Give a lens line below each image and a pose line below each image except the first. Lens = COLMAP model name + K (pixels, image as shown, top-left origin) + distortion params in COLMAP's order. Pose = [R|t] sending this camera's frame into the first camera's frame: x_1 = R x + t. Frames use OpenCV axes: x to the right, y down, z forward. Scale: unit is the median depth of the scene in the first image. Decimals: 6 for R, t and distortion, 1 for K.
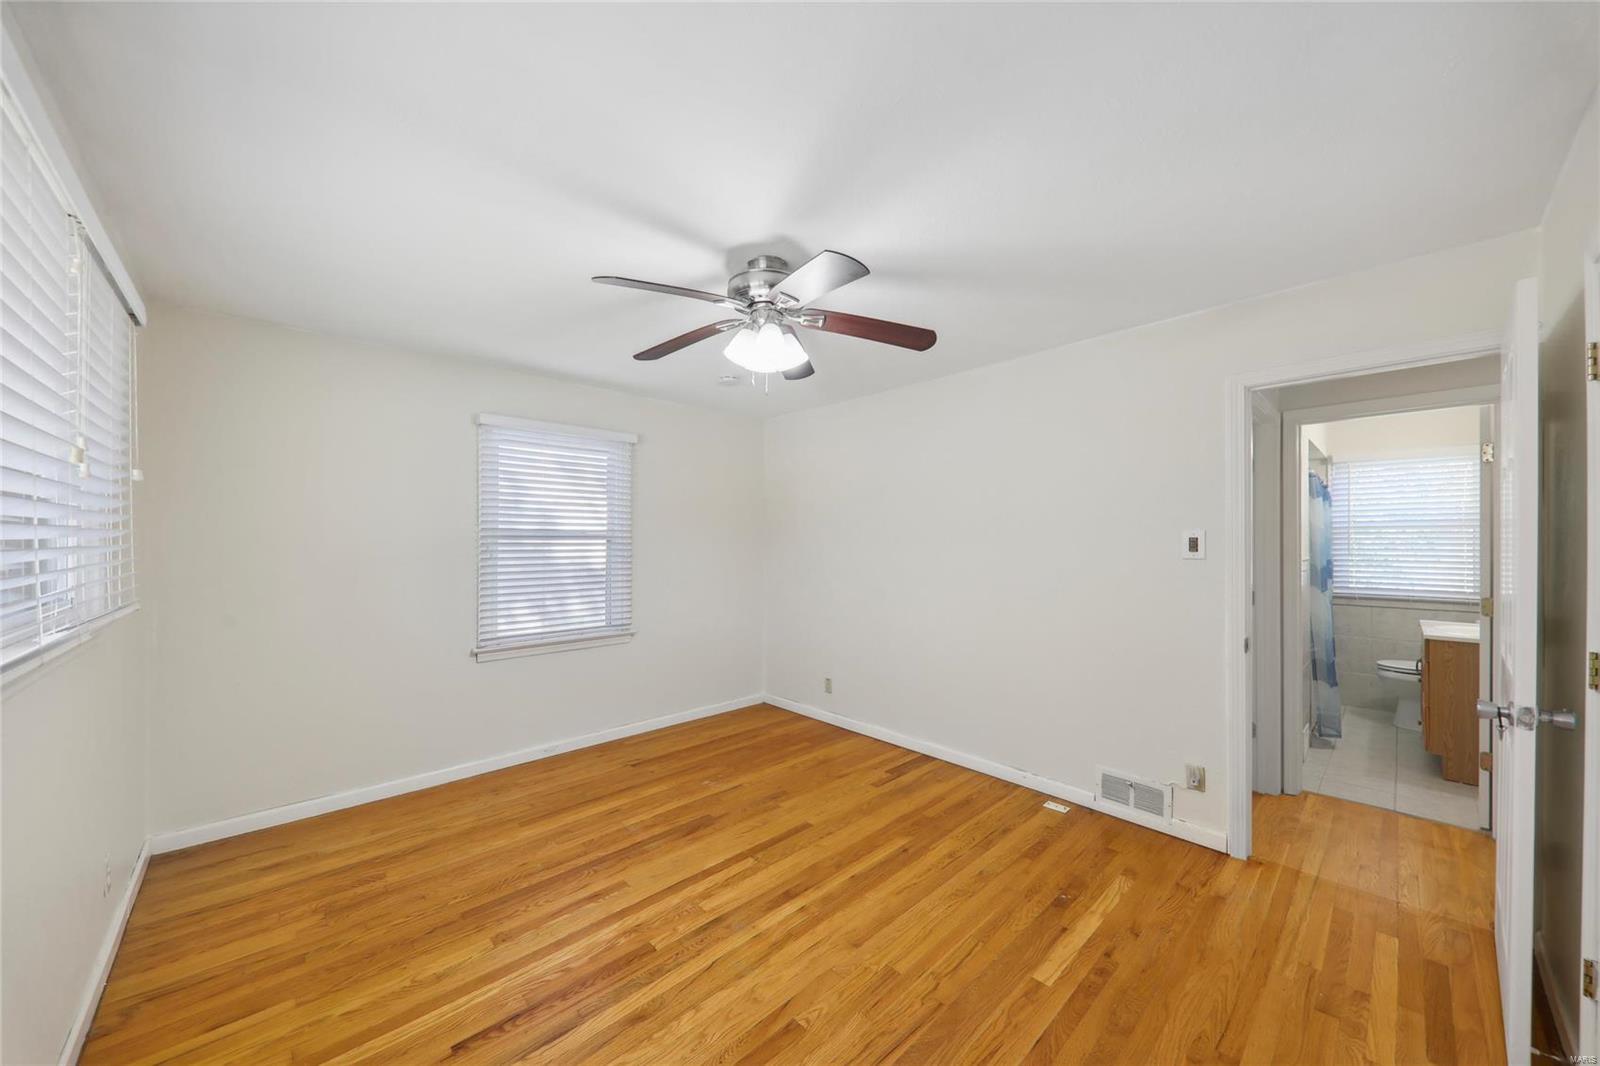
lens RADIAL K [[566.8, 0, 806.3], [0, 566.8, 541.8], [0, 0, 1]] dist [0.015423, -0.009226]
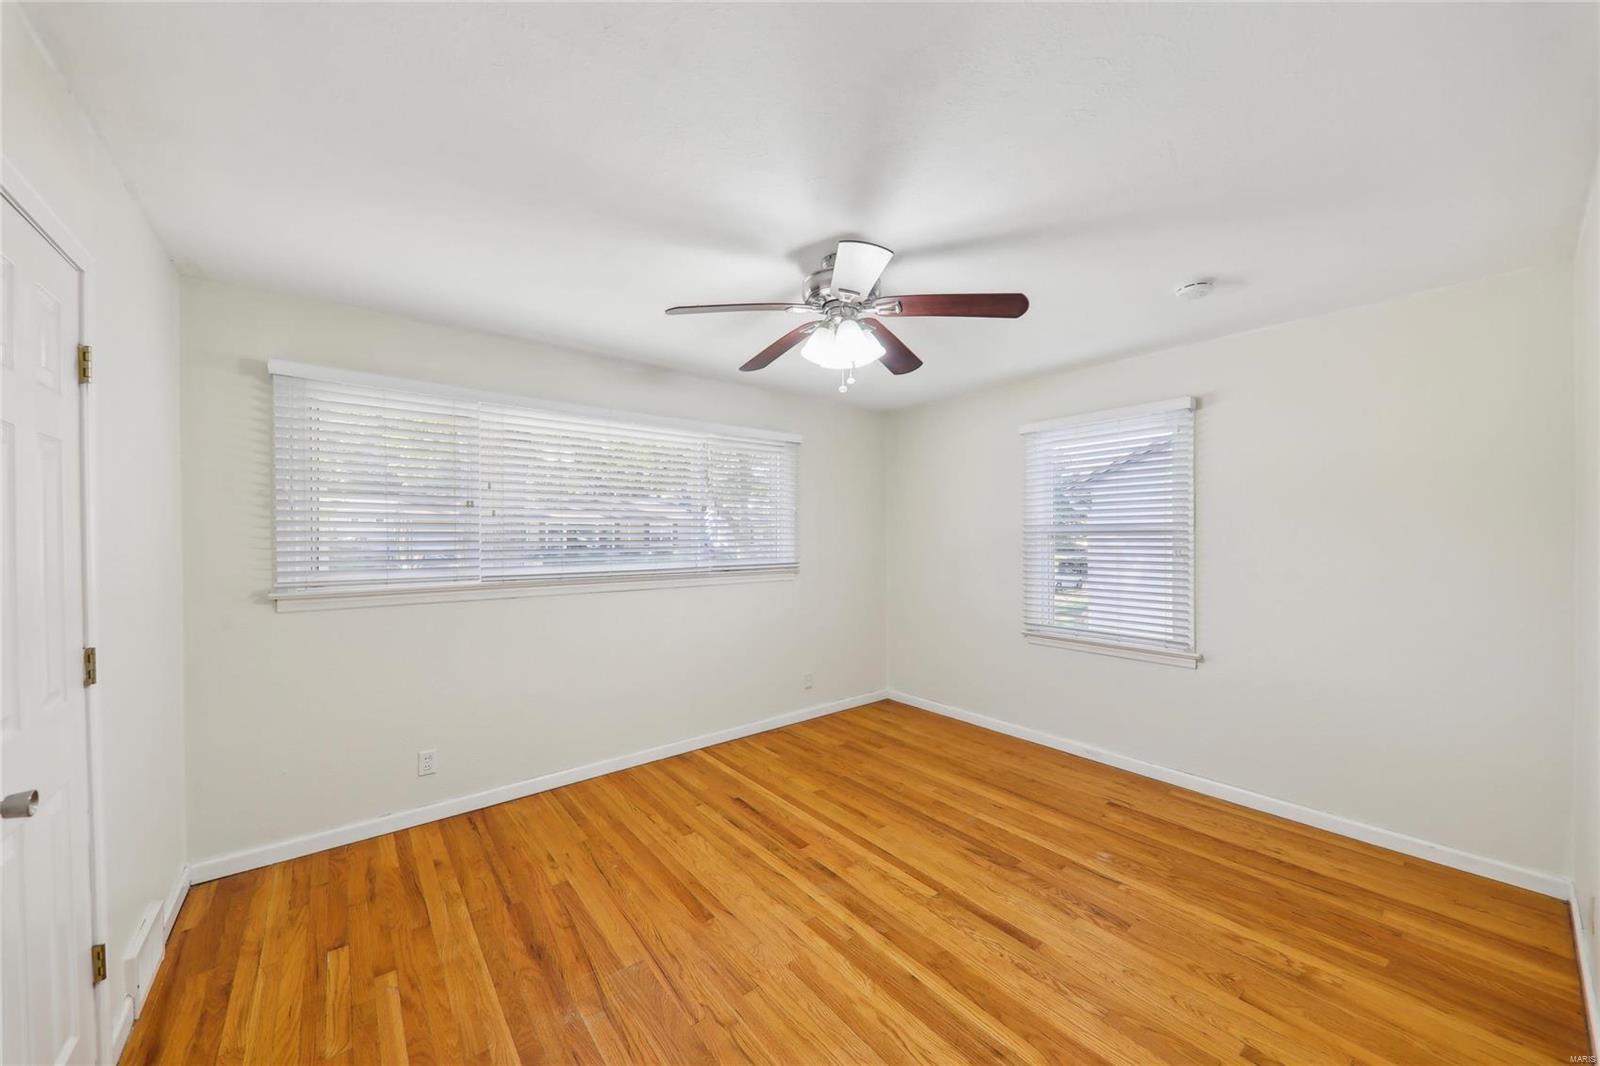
lens RADIAL K [[566.8, 0, 806.3], [0, 566.8, 541.8], [0, 0, 1]] dist [0.015423, -0.009226]
pose [[-0.077053, 0.010154, -0.996975, 0.819681], [-0.002919, 0.999942, 0.010409, -0.004772], [0.997023, 0.003712, -0.077019, 0.878528]]
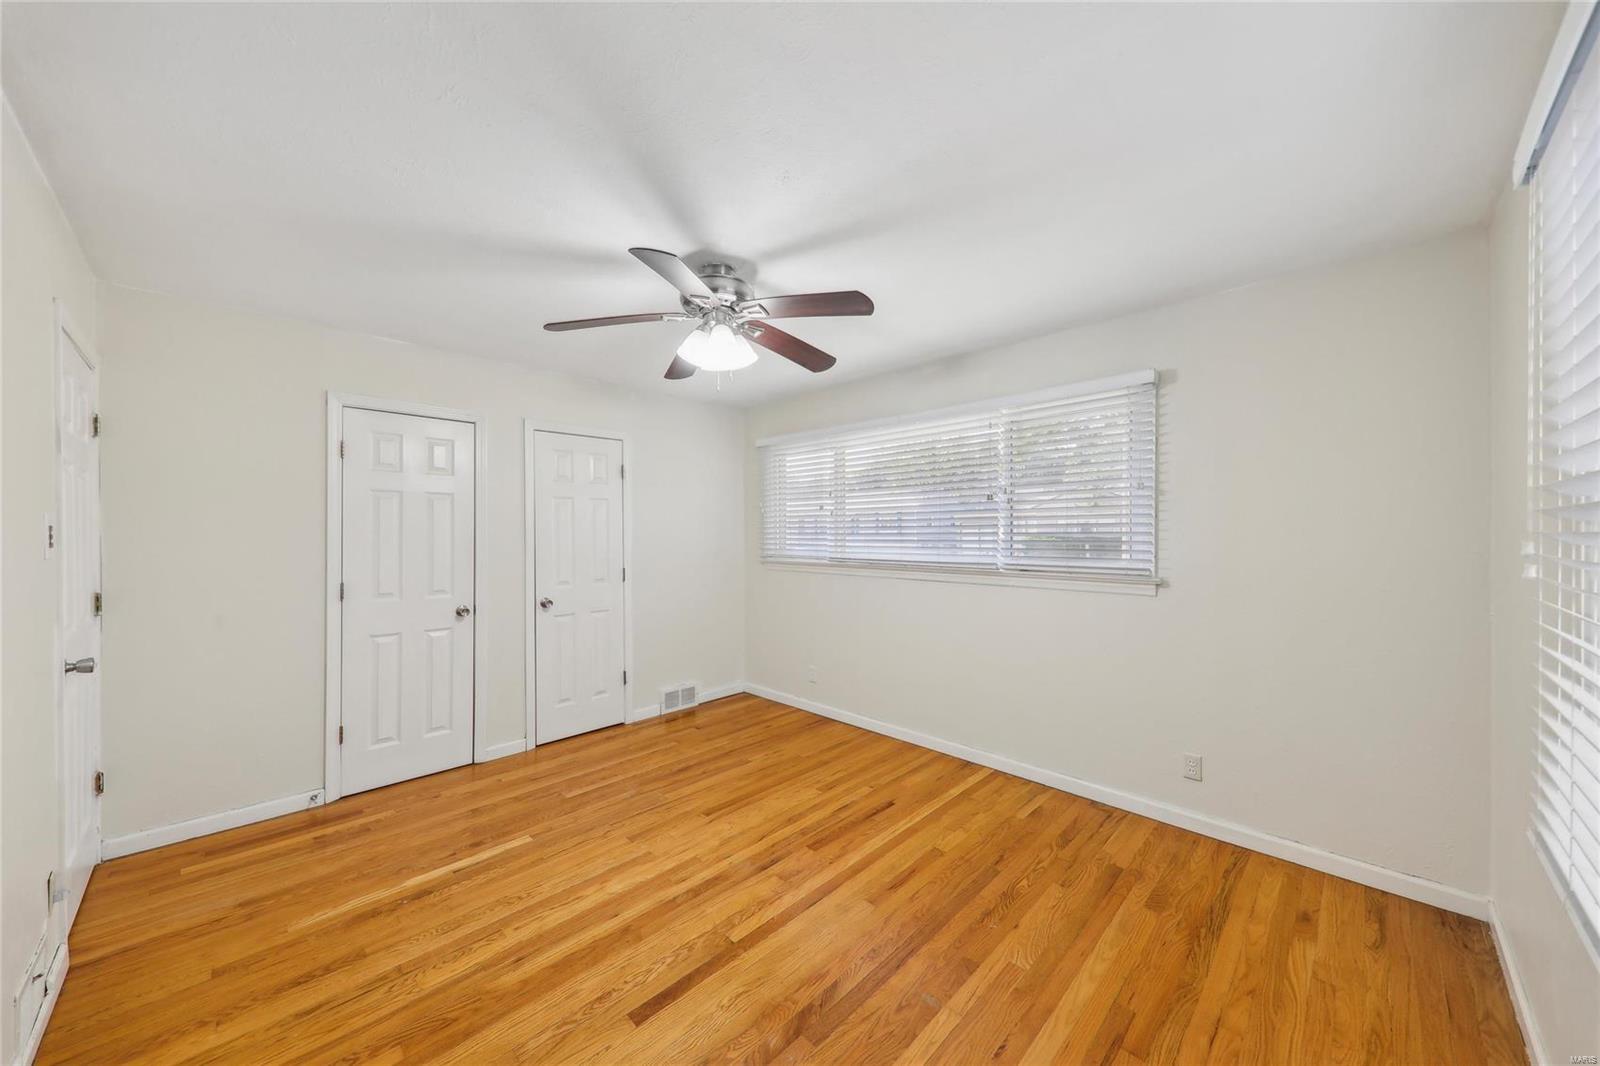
lens RADIAL K [[570.1, 0, 797.5], [0, 570.1, 527.9], [0, 0, 1]] dist [0.010029, -0.000228]
pose [[-0.999750, 0.001450, -0.022315, -0.169620], [0.001405, 0.999997, 0.002014, -0.006202], [0.022318, 0.001982, -0.999749, 1.810948]]
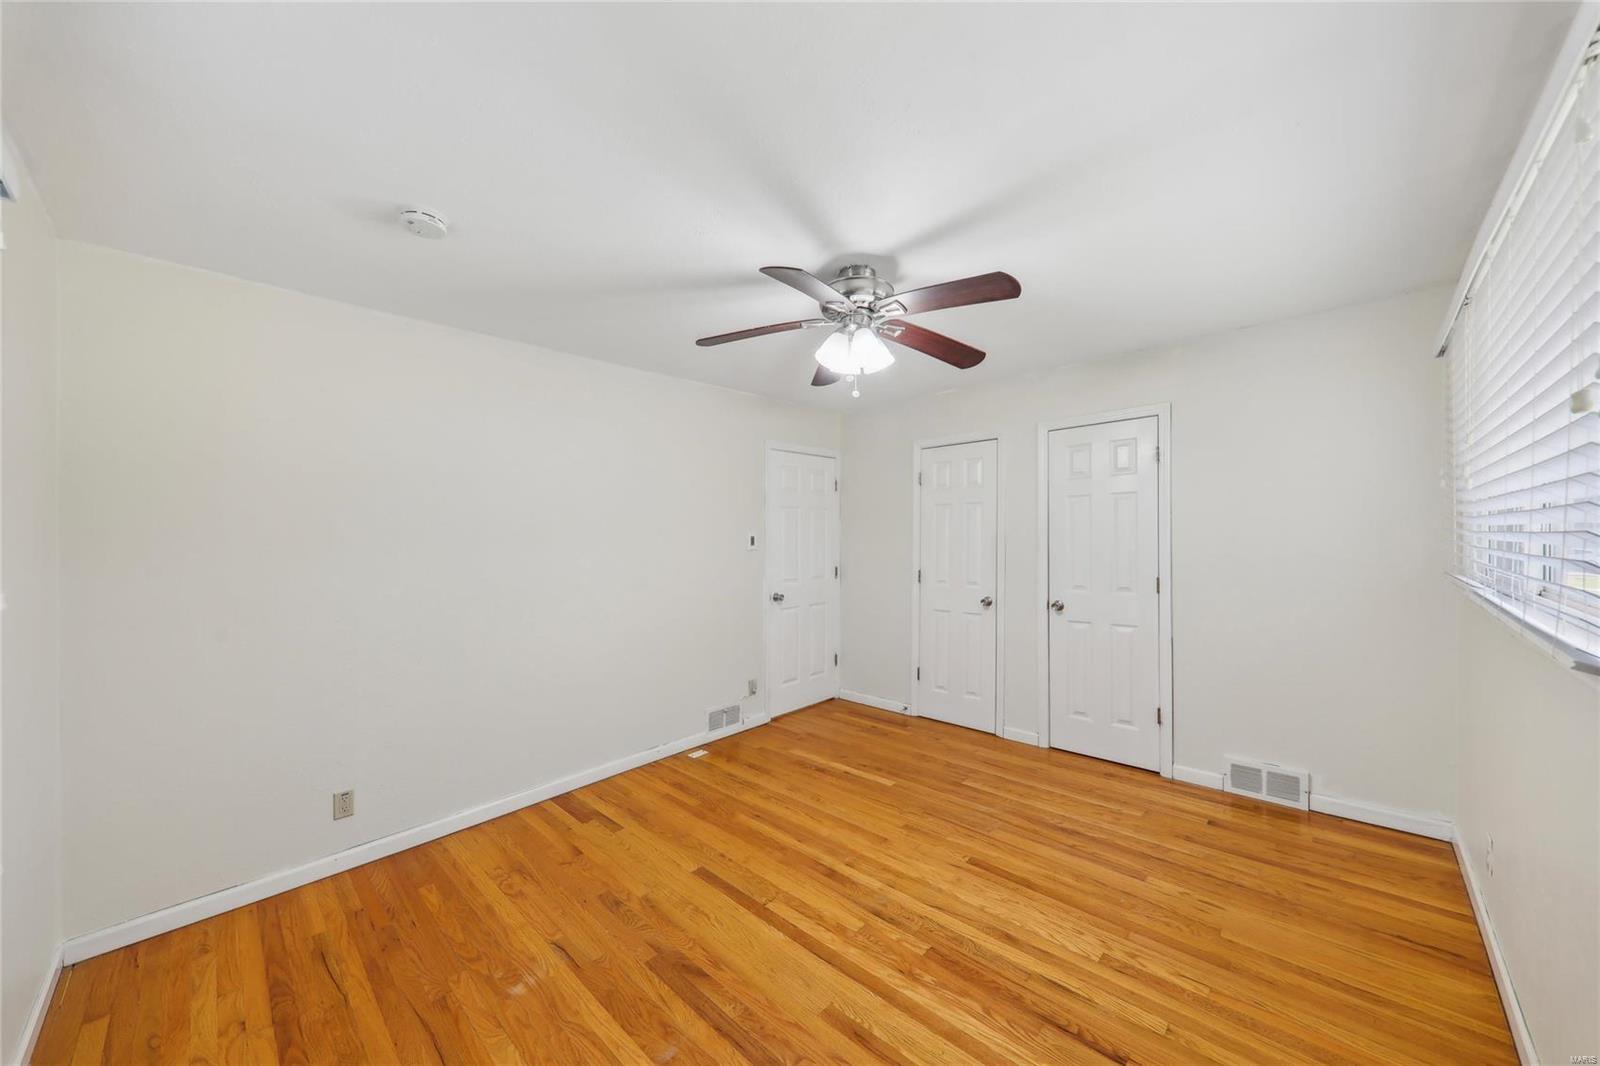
lens RADIAL K [[564.1, 0, 804.0], [0, 564.1, 532.9], [0, 0, 1]] dist [0.023912, -0.011434]
pose [[-0.046211, 0.007994, 0.998900, -0.986581], [0.030152, 0.999524, -0.006604, -0.003161], [-0.998477, 0.029813, -0.046430, 0.984631]]
